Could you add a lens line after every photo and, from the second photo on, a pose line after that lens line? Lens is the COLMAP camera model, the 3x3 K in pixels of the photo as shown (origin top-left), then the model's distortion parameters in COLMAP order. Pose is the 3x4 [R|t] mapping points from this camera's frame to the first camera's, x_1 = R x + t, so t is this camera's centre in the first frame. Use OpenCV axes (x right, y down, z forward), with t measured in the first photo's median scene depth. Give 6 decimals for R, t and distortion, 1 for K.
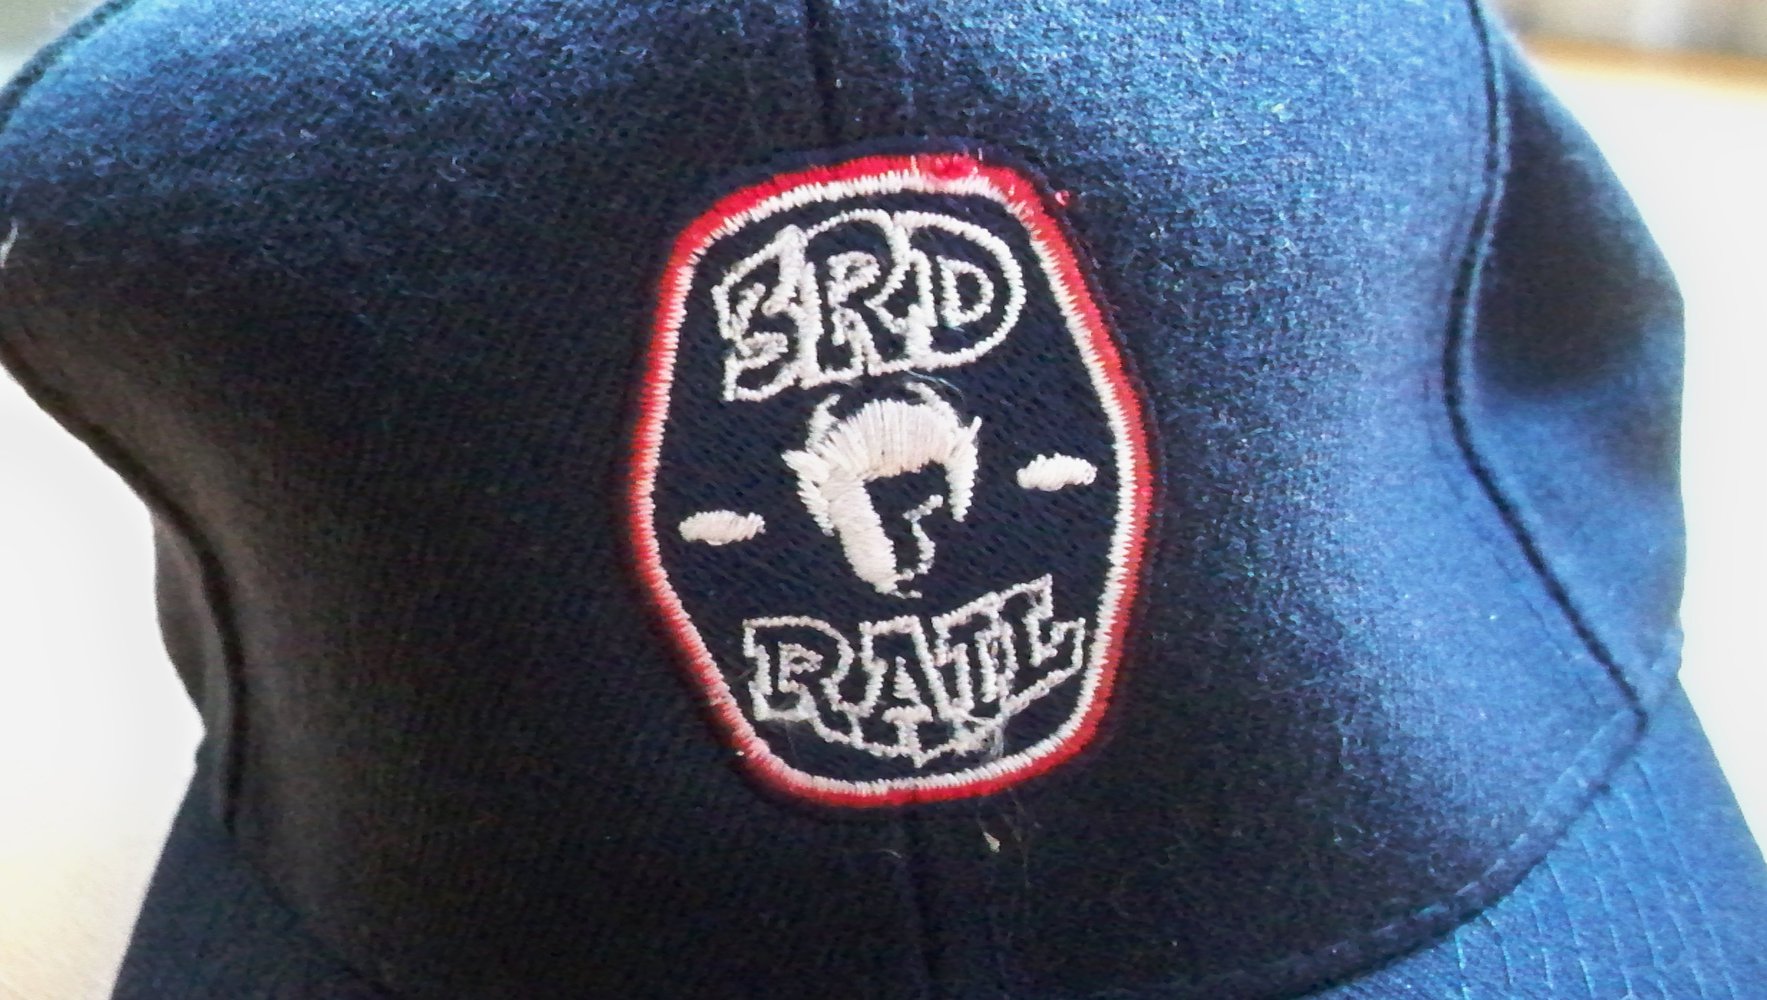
lens RADIAL K [[1811.0, 0, 883.5], [0, 1811.0, 500.0], [0, 0, 1]] dist [-0.140240, 0.133814]
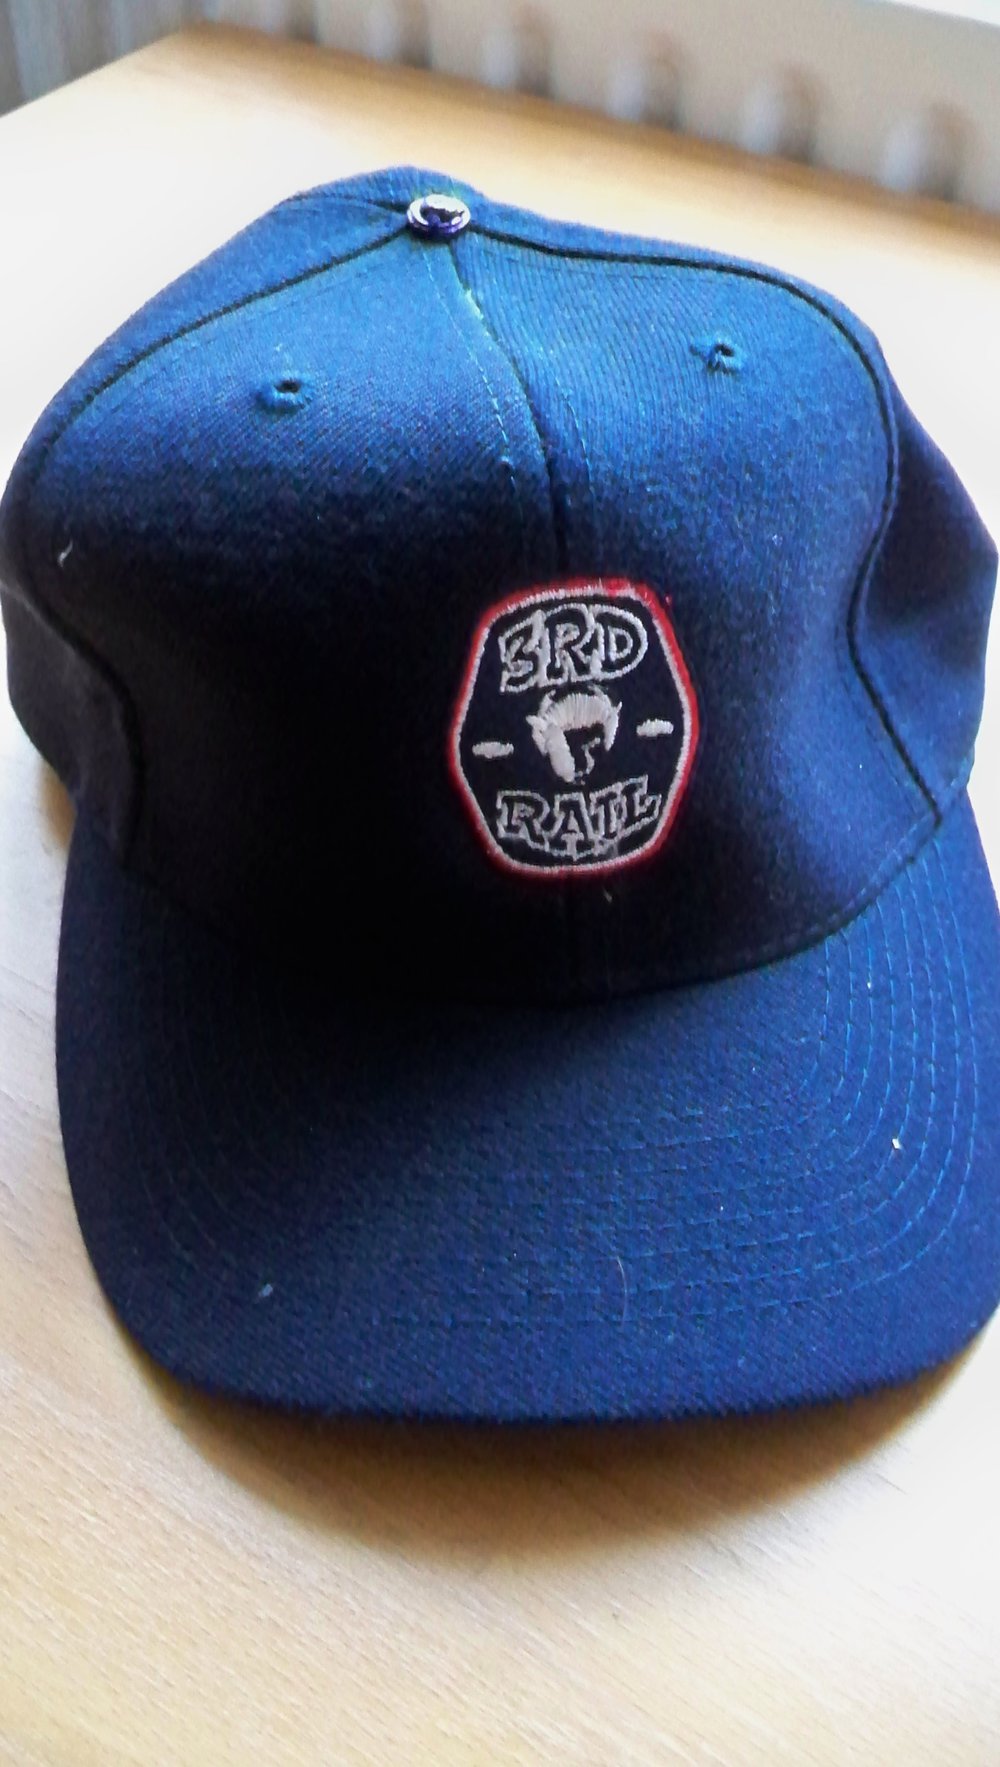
lens RADIAL K [[1811.0, 0, 500.0], [0, 1811.0, 883.5], [0, 0, 1]] dist [-0.140240, 0.133814]
pose [[0.992281, 0.020417, 0.122316, -0.323390], [-0.051378, 0.965400, 0.255662, -0.356560], [-0.112865, -0.259973, 0.958997, -0.988643]]
